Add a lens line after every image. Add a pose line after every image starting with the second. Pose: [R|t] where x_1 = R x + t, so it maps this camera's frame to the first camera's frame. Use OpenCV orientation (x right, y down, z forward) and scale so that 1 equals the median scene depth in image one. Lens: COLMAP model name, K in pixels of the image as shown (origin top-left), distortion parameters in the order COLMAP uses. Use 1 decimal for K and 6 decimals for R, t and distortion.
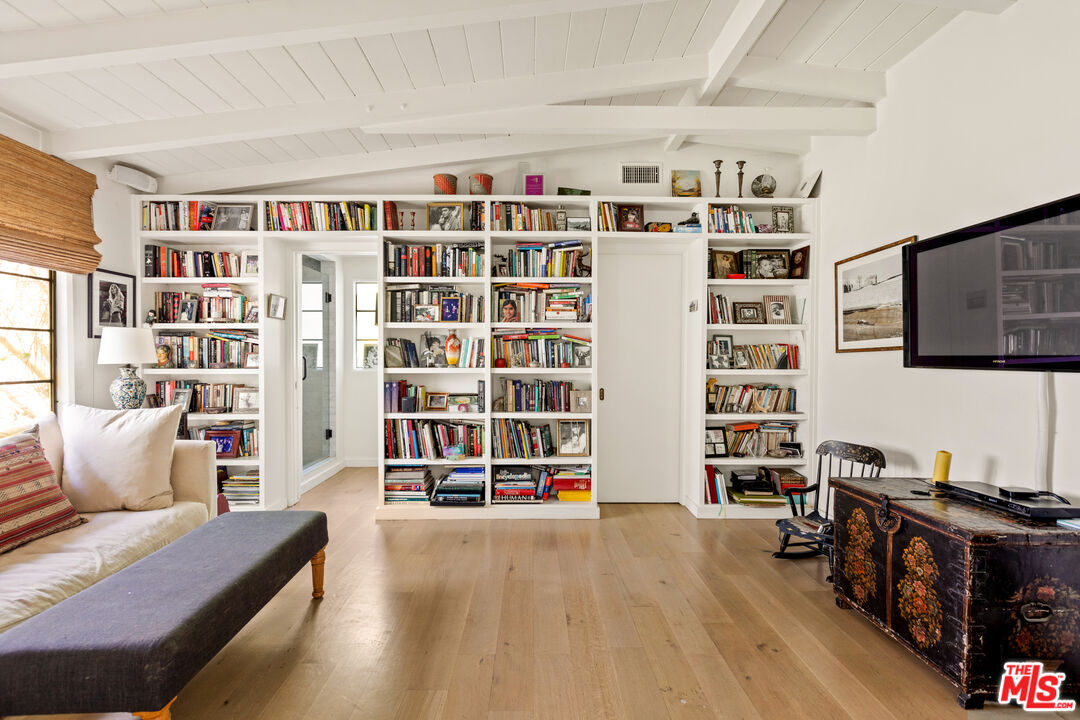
lens RADIAL K [[496.1, 0, 539.0], [0, 496.1, 359.2], [0, 0, 1]] dist [-0.002034, -0.000270]
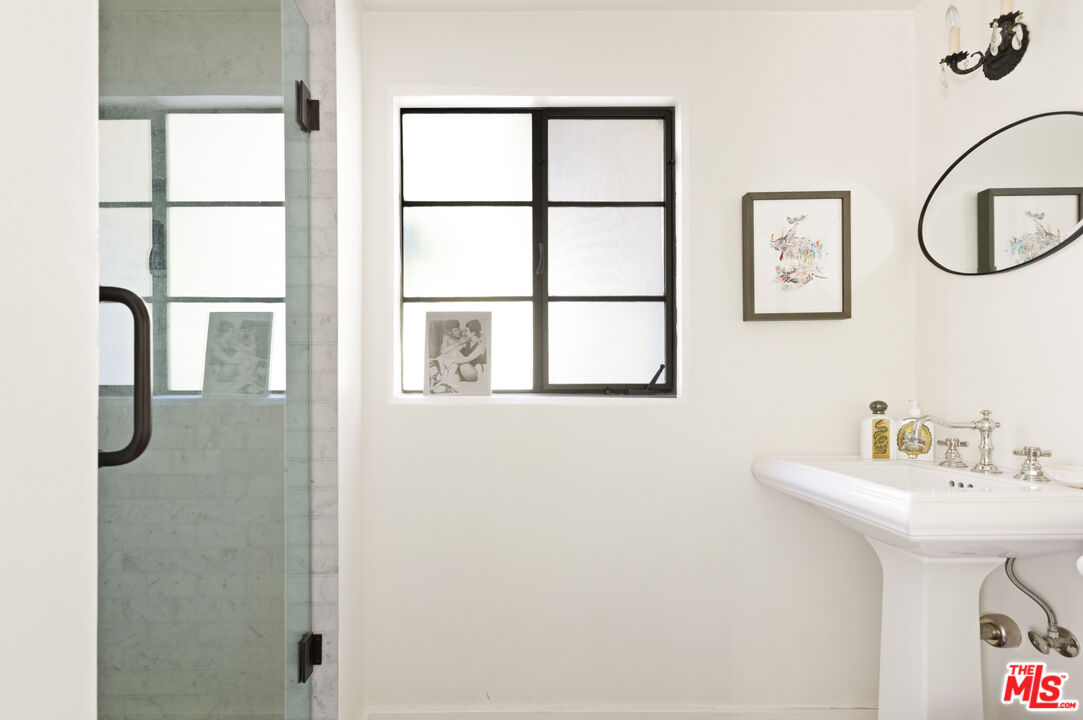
lens RADIAL K [[497.5, 0, 537.3], [0, 497.5, 358.5], [0, 0, 1]] dist [-0.002034, -0.000270]
pose [[0.999932, -0.003842, 0.010992, -0.306140], [0.003934, 0.999957, -0.008395, 0.000036], [-0.010959, 0.008438, 0.999904, 0.735055]]
